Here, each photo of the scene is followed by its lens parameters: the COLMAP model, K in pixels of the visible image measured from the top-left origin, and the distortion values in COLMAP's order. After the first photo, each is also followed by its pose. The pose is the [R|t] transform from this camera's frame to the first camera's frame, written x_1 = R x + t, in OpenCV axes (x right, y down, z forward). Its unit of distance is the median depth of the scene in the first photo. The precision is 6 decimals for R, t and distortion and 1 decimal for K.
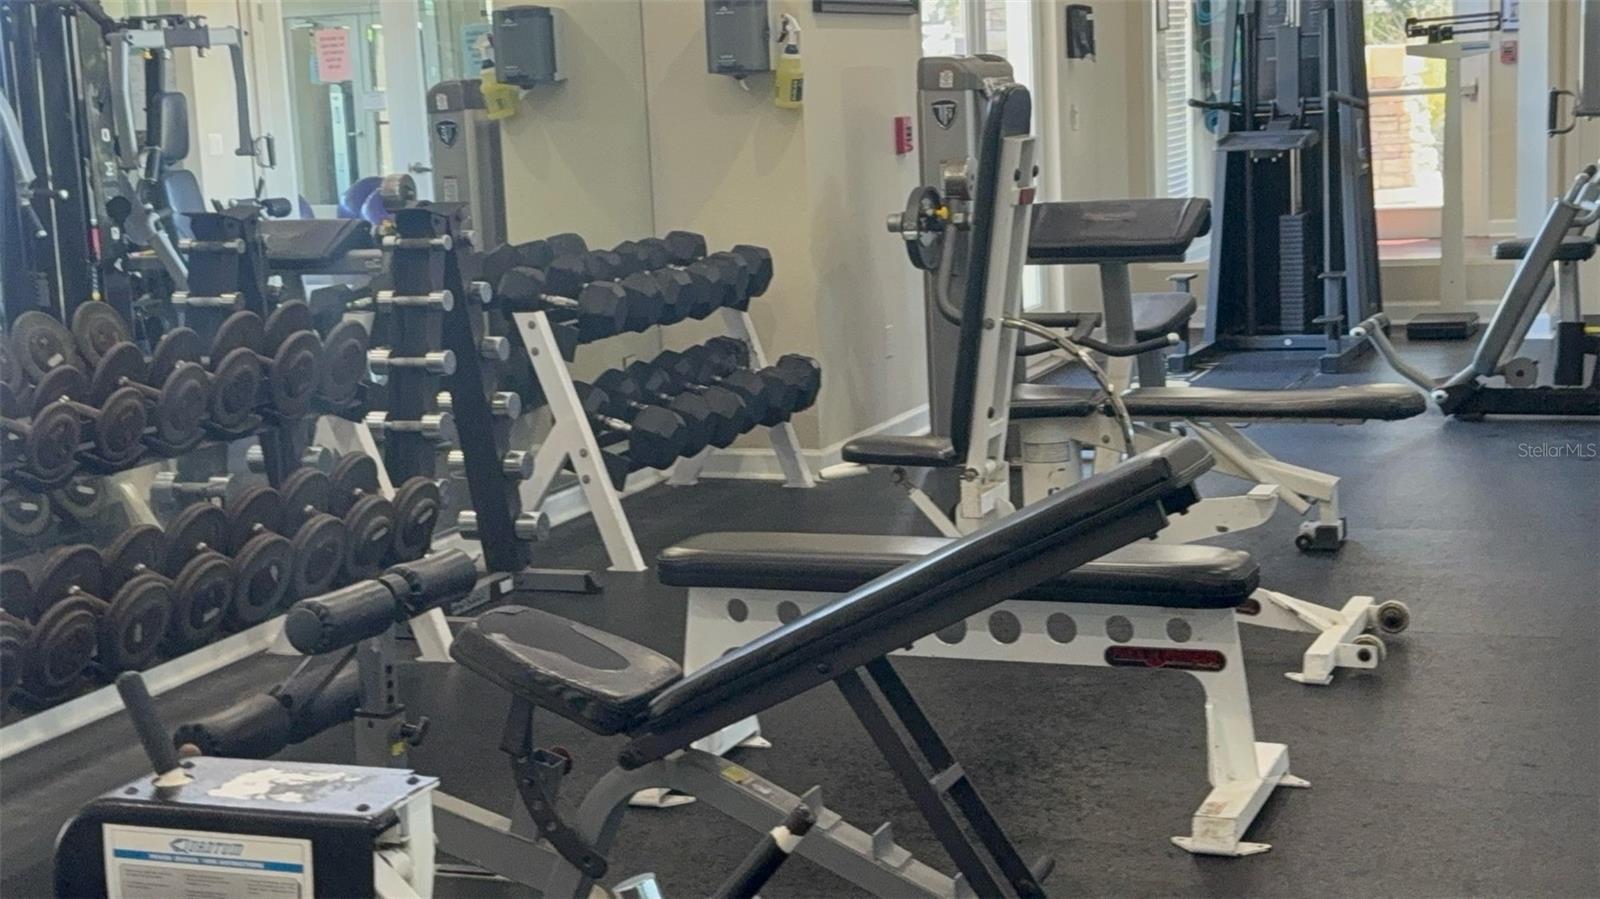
lens RADIAL K [[2512.0, 0, 799.5], [0, 2512.0, 451.0], [0, 0, 1]] dist [0.154469, -0.075110]
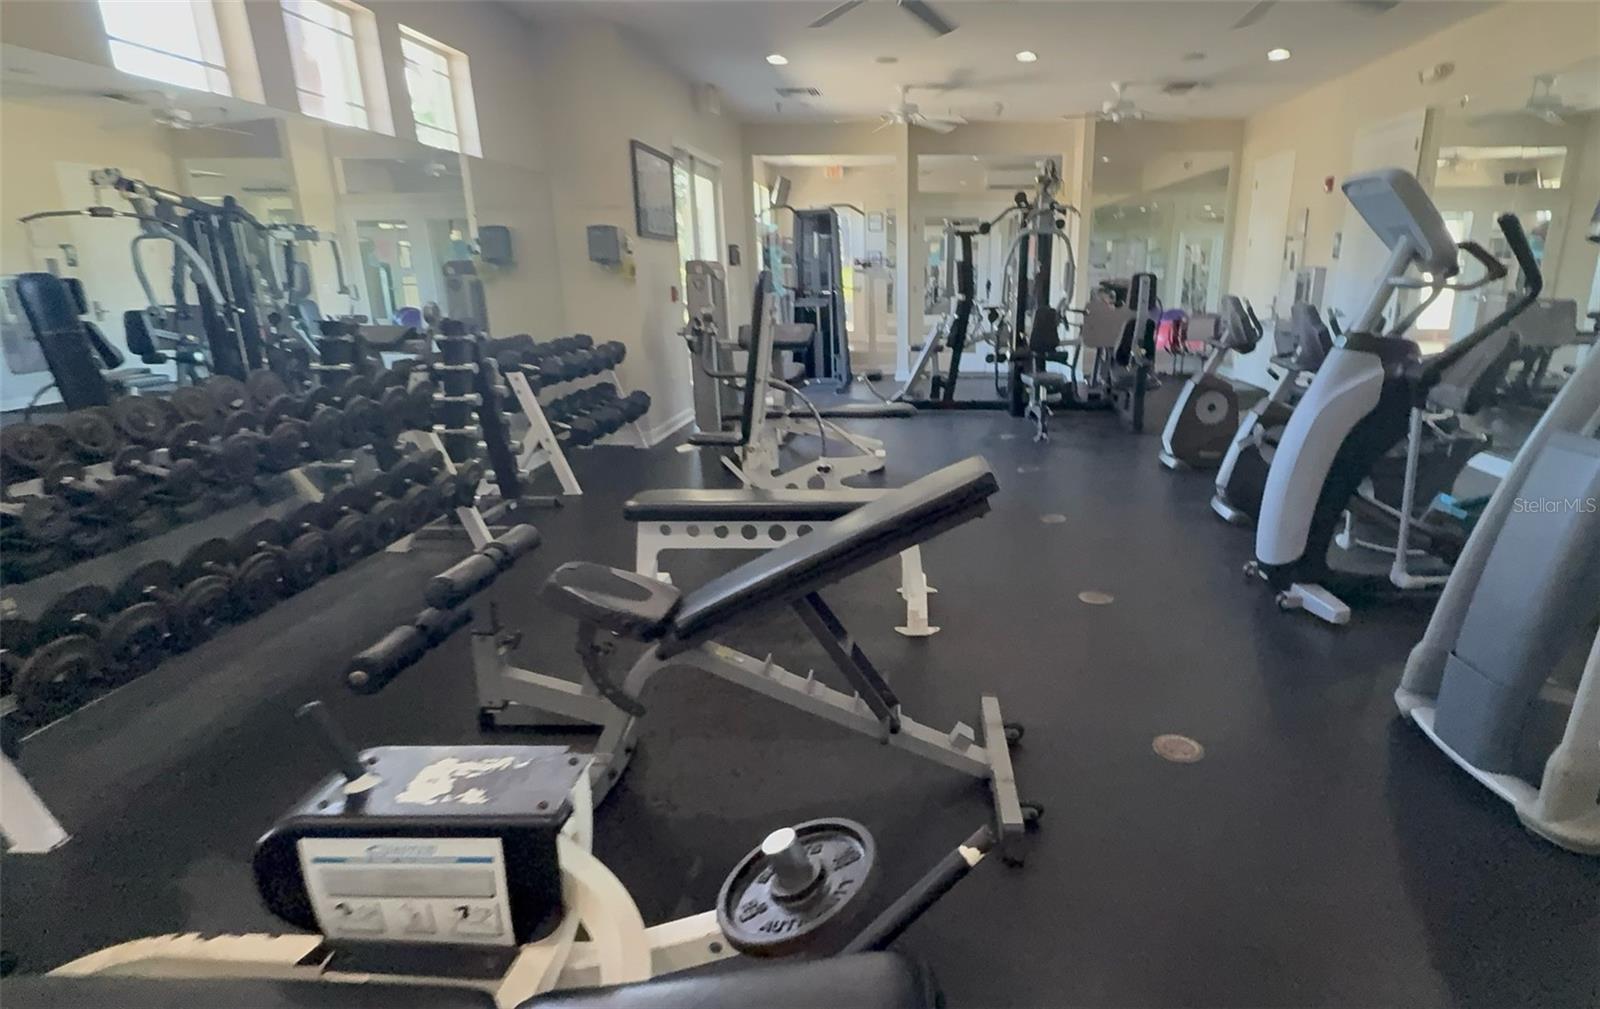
lens RADIAL K [[681.3, 0, 802.5], [0, 681.3, 467.7], [0, 0, 1]] dist [0.002036, 0.000265]
pose [[0.927542, -0.055183, 0.369622, -0.096914], [0.015228, 0.993798, 0.110157, -0.034681], [-0.373408, -0.096547, 0.922629, 0.376843]]
